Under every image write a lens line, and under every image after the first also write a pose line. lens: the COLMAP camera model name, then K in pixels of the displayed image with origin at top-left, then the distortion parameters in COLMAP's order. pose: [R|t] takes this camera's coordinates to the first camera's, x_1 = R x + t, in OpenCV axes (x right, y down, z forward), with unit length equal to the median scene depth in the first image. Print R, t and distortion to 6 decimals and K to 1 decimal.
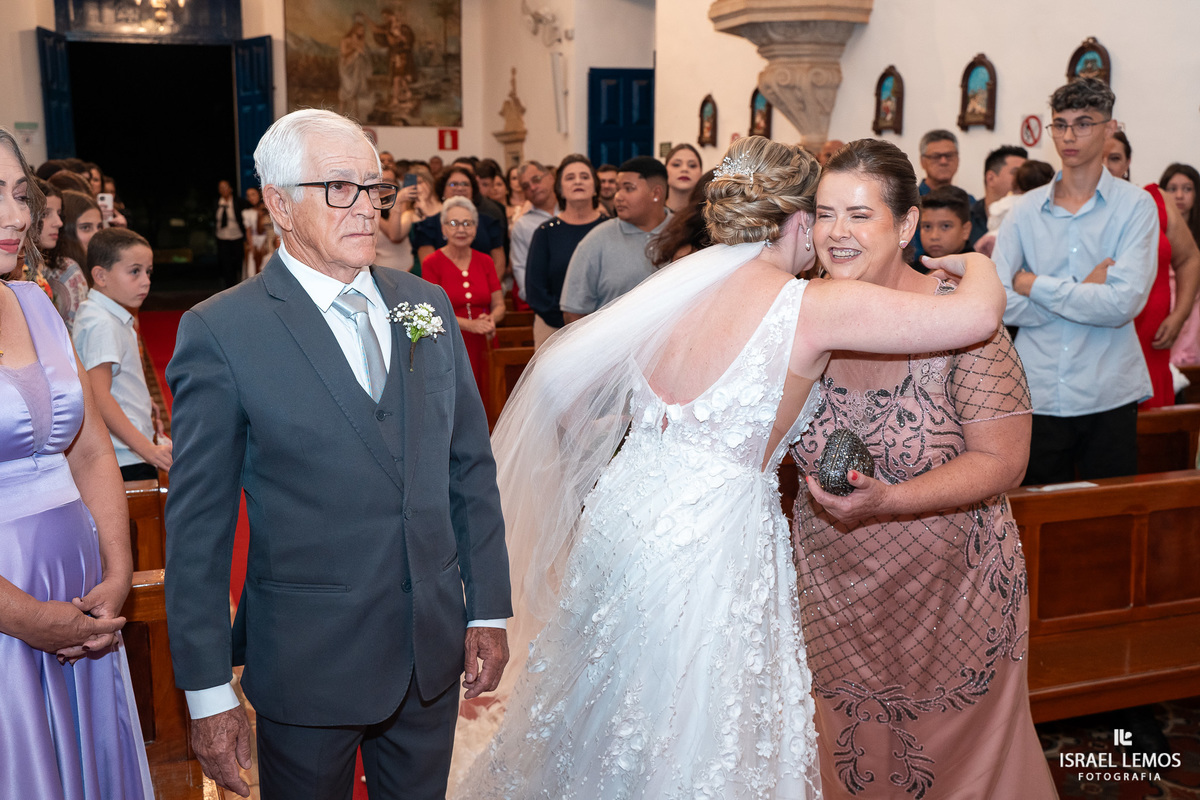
lens RADIAL K [[1297.1, 0, 600.0], [0, 1297.1, 400.0], [0, 0, 1]] dist [-0.011486, 0.066509]
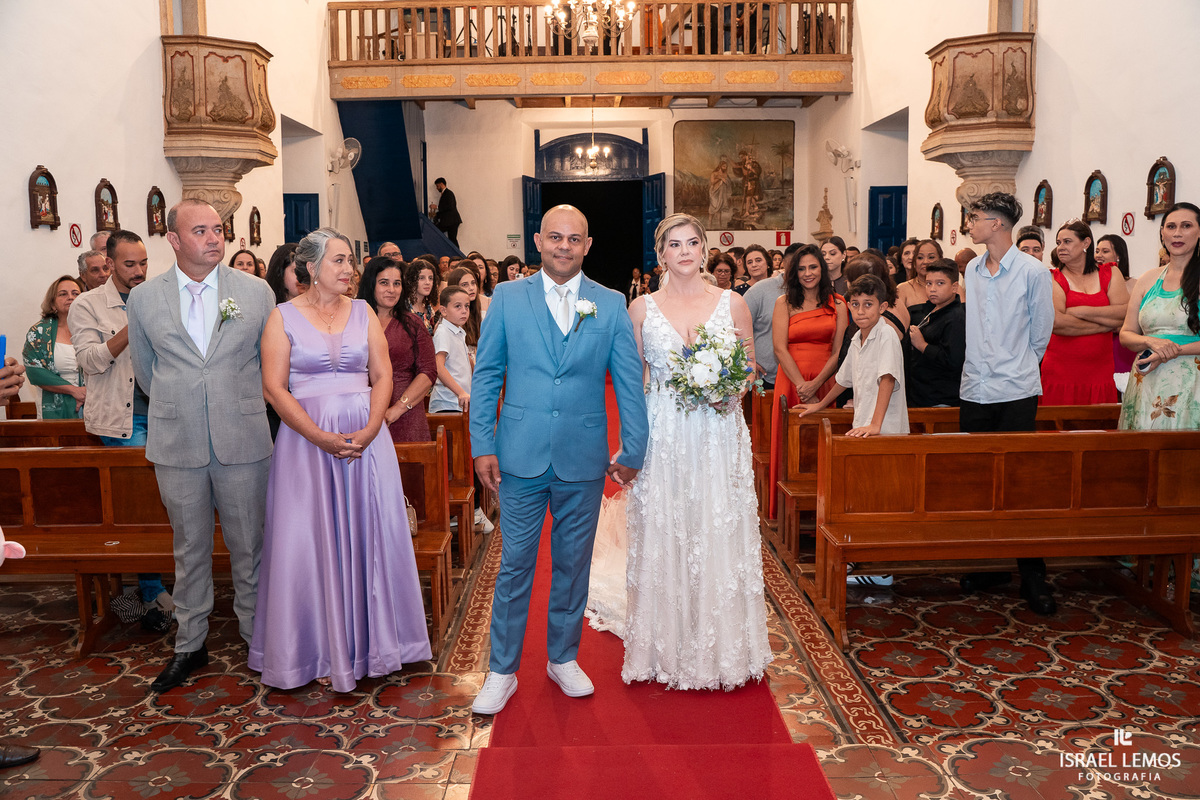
lens RADIAL K [[963.5, 0, 600.0], [0, 963.5, 400.0], [0, 0, 1]] dist [-0.106348, 0.076189]
pose [[0.936936, 0.033422, -0.347900, 0.070300], [-0.045118, 0.998654, -0.025568, 0.014541], [0.346577, 0.039652, 0.937183, -0.058903]]
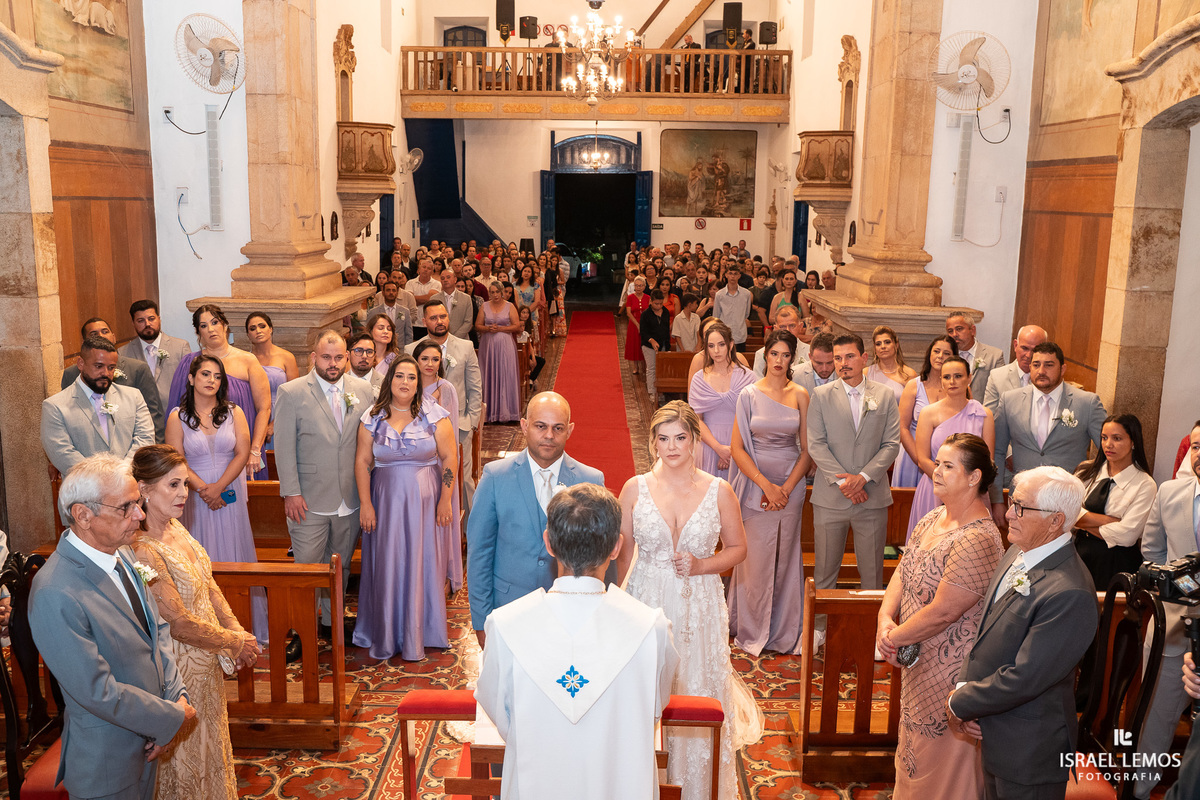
lens RADIAL K [[1139.2, 0, 600.0], [0, 1139.2, 400.0], [0, 0, 1]] dist [-0.041069, 0.019776]
pose [[0.931540, 0.074325, -0.355962, 0.289252], [-0.075089, 0.997108, 0.011691, 0.042067], [0.355802, 0.015838, 0.934427, -0.577145]]
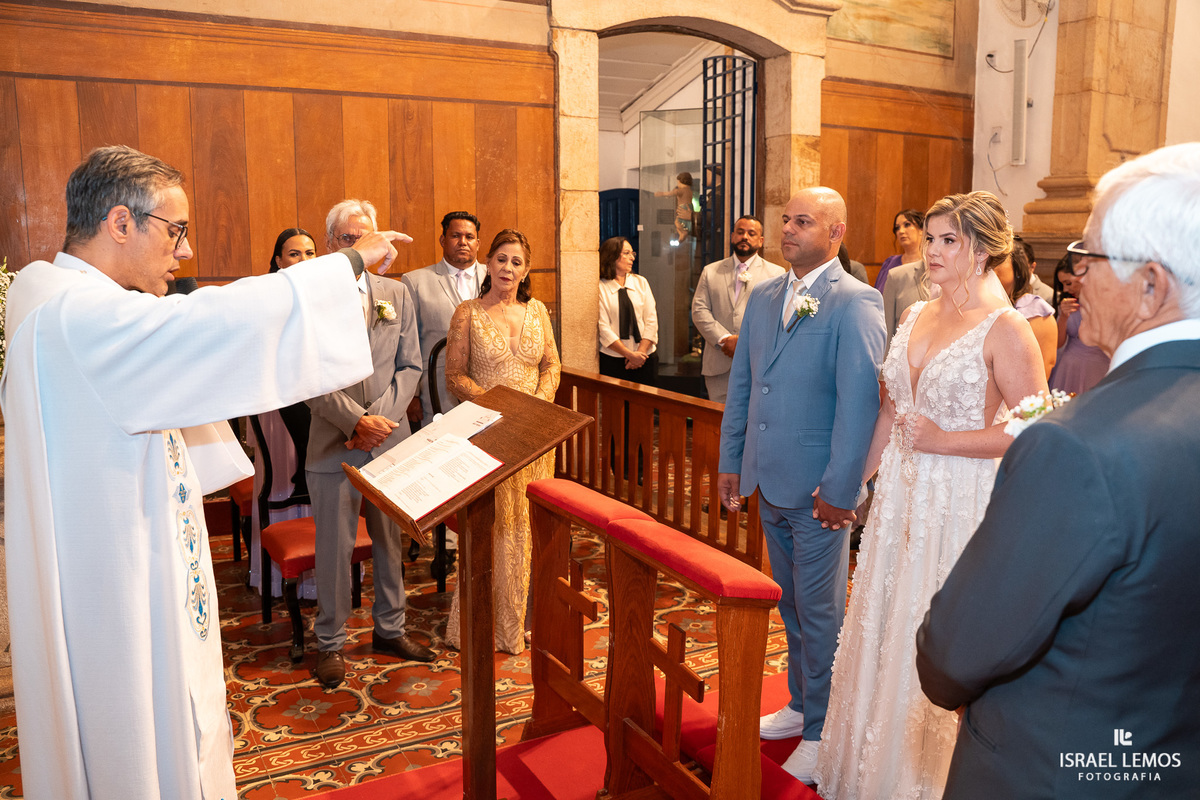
lens RADIAL K [[963.5, 0, 600.0], [0, 963.5, 400.0], [0, 0, 1]] dist [-0.106348, 0.076189]
pose [[0.138255, 0.156259, -0.977992, 0.349313], [-0.174040, 0.975942, 0.131328, 0.065245], [0.974985, 0.152053, 0.162125, -0.409776]]
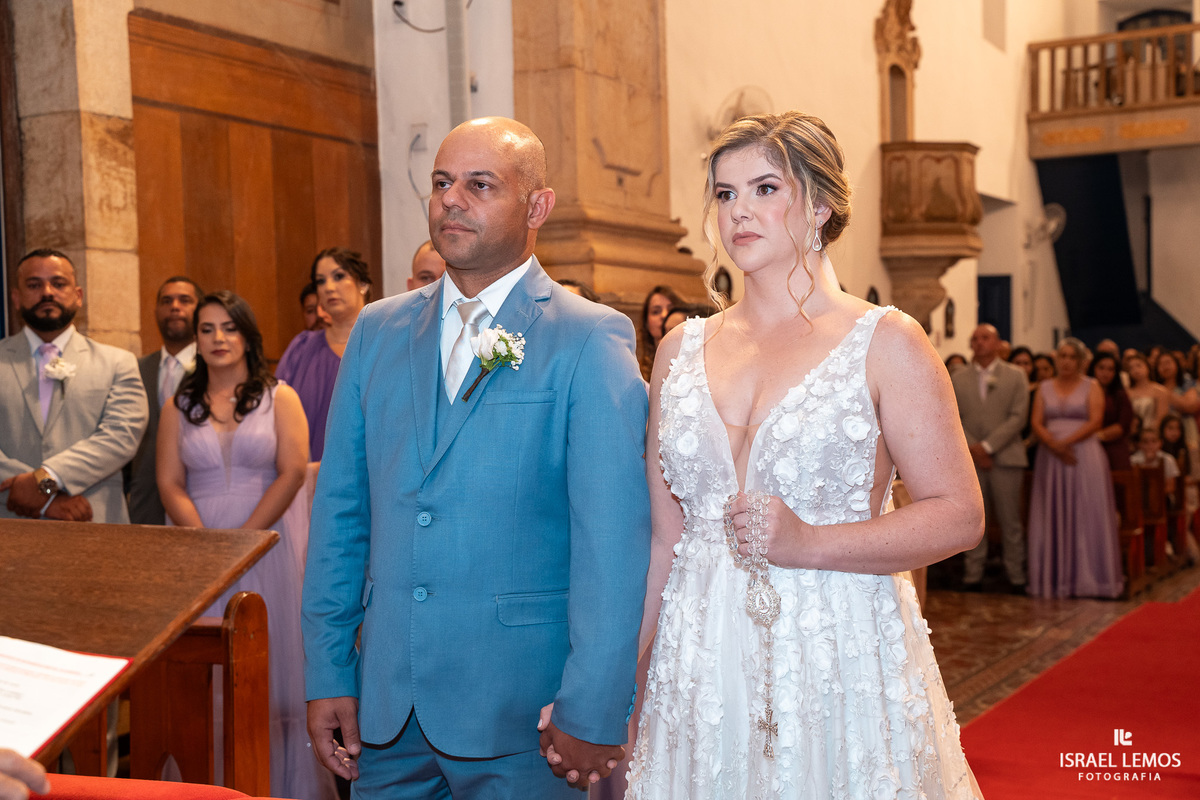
lens RADIAL K [[1744.5, 0, 600.0], [0, 1744.5, 400.0], [0, 0, 1]] dist [0.109107, 0.068295]
pose [[0.664664, -0.007727, -0.747103, 0.314157], [-0.105631, 0.988931, -0.104203, 0.084130], [0.739638, 0.148178, 0.656490, -0.441138]]
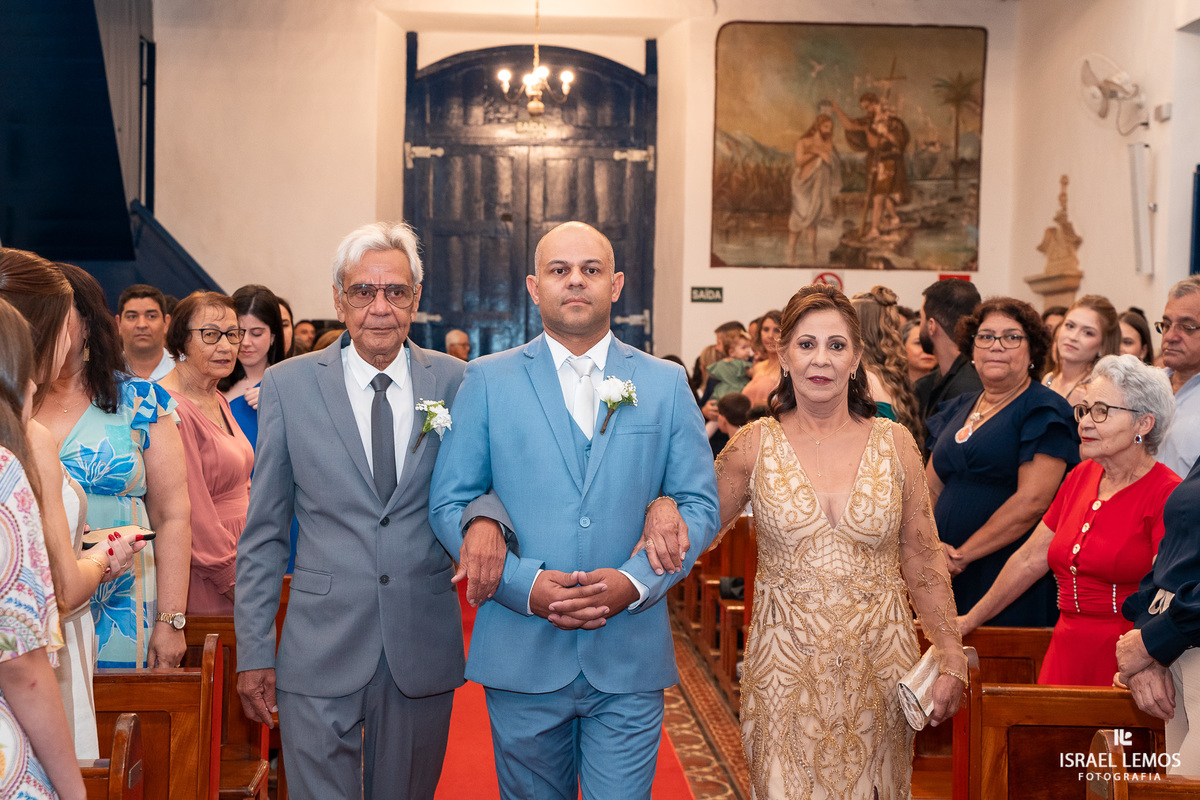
lens RADIAL K [[1764.5, 0, 600.0], [0, 1764.5, 400.0], [0, 0, 1]] dist [0.120044, -0.050929]
pose [[0.949118, 0.025872, -0.313856, -0.006514], [-0.072171, 0.987965, -0.136806, -0.014581], [0.306539, 0.152496, 0.939563, 0.133522]]
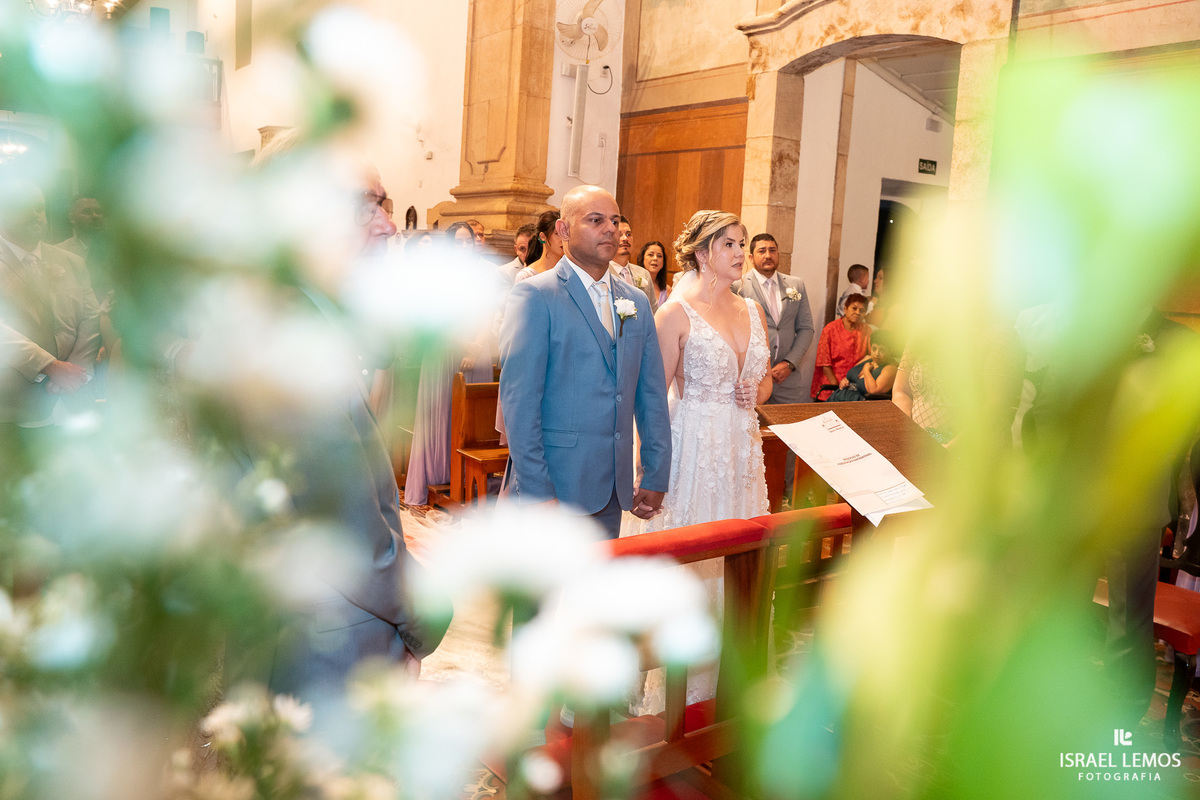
lens RADIAL K [[963.5, 0, 600.0], [0, 963.5, 400.0], [0, 0, 1]] dist [-0.106348, 0.076189]
pose [[0.967885, 0.008490, 0.251250, 0.150756], [-0.003833, 0.999812, -0.019016, 0.084174], [-0.251364, 0.017442, 0.967736, -0.516559]]
